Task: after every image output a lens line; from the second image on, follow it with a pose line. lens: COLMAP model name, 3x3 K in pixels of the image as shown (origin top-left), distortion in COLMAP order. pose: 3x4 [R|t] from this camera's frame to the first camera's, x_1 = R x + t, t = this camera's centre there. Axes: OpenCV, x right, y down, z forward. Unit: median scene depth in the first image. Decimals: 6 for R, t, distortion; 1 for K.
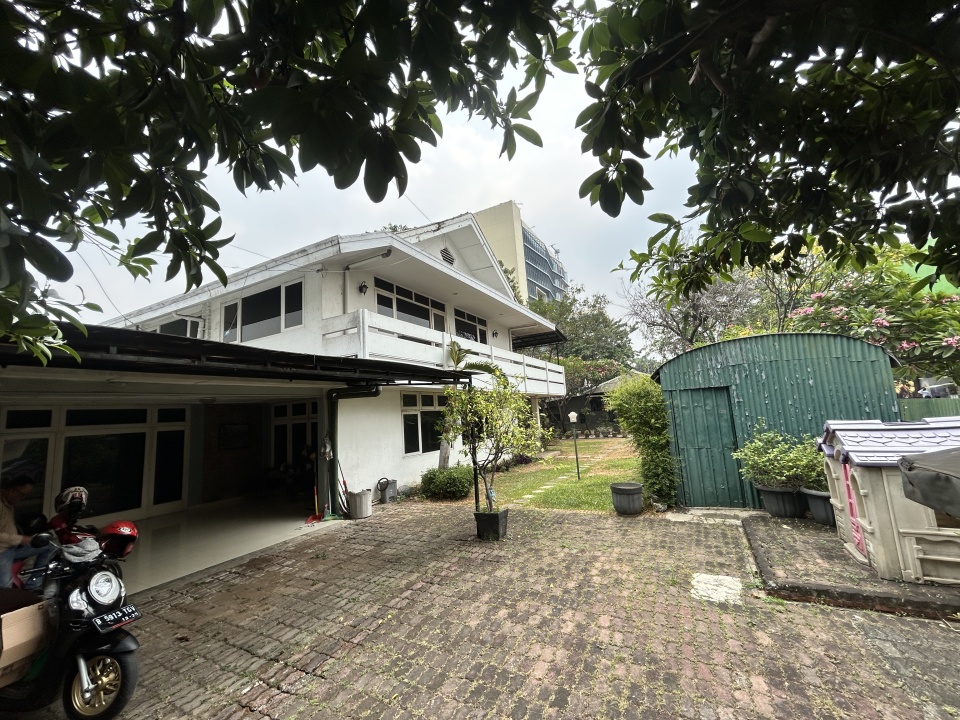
lens RADIAL K [[389.3, 0, 476.1], [0, 389.3, 361.1], [0, 0, 1]] dist [0.001464, 0.000408]
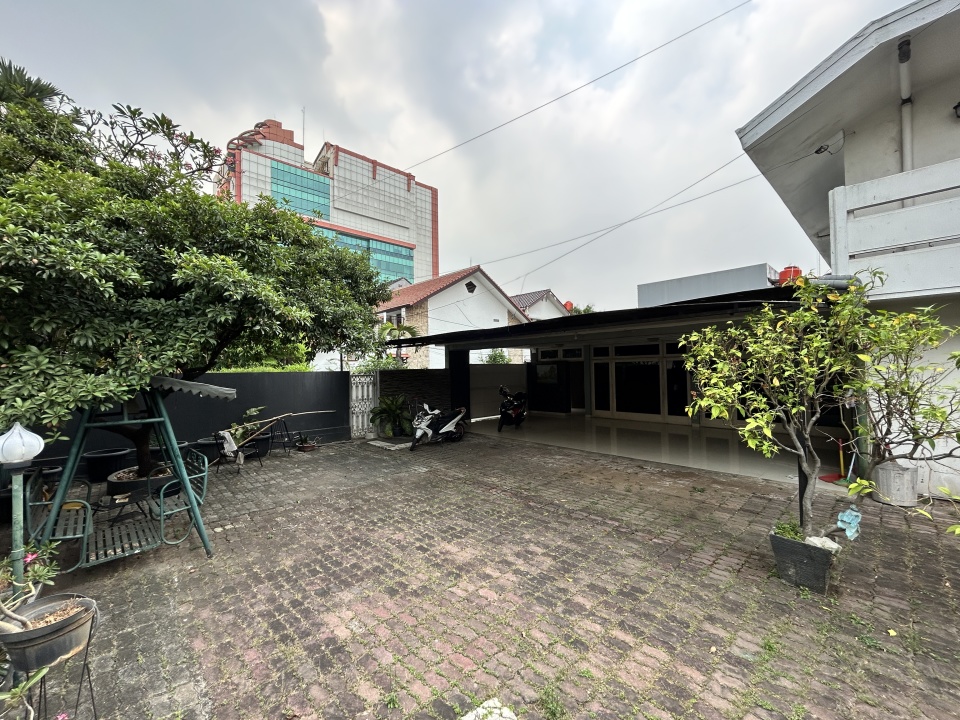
lens RADIAL K [[388.4, 0, 480.0], [0, 388.4, 360.0], [0, 0, 1]] dist [0.002151, 0.000096]
pose [[-0.310245, 0.052491, -0.949206, 0.614049], [0.174803, 0.984600, -0.002686, 0.056104], [0.934447, -0.166758, -0.314643, 0.703177]]
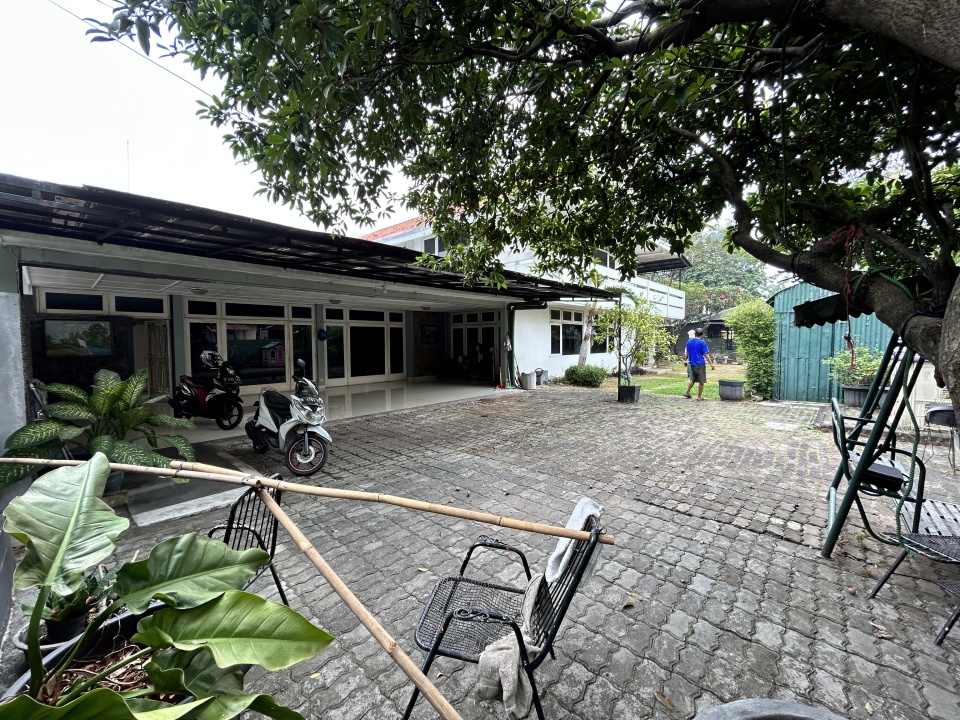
lens RADIAL K [[386.5, 0, 480.0], [0, 386.5, 357.3], [0, 0, 1]] dist [0.001302, -0.000131]
pose [[0.968941, 0.069082, -0.237445, -0.155428], [-0.022848, 0.981090, 0.192200, -0.002041], [0.246233, -0.180806, 0.952197, -0.501868]]
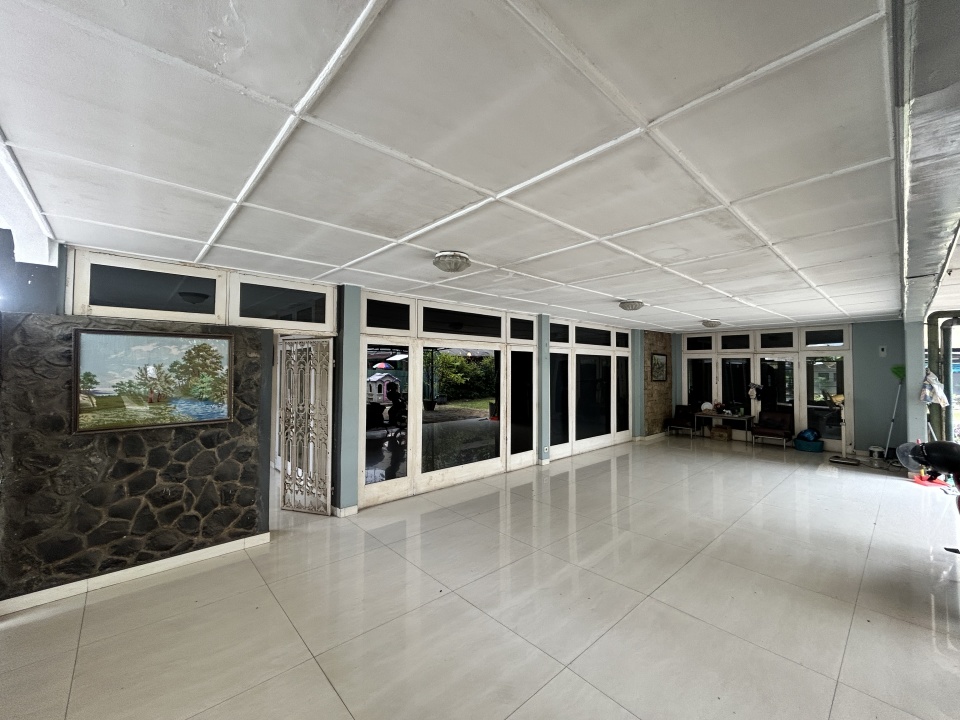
lens RADIAL K [[388.4, 0, 480.0], [0, 388.4, 360.0], [0, 0, 1]] dist [0.002151, 0.000096]
pose [[0.940948, 0.065757, -0.332105, -1.120014], [-0.022290, 0.990861, 0.133036, 0.101663], [0.337817, -0.117777, 0.933814, 0.033291]]
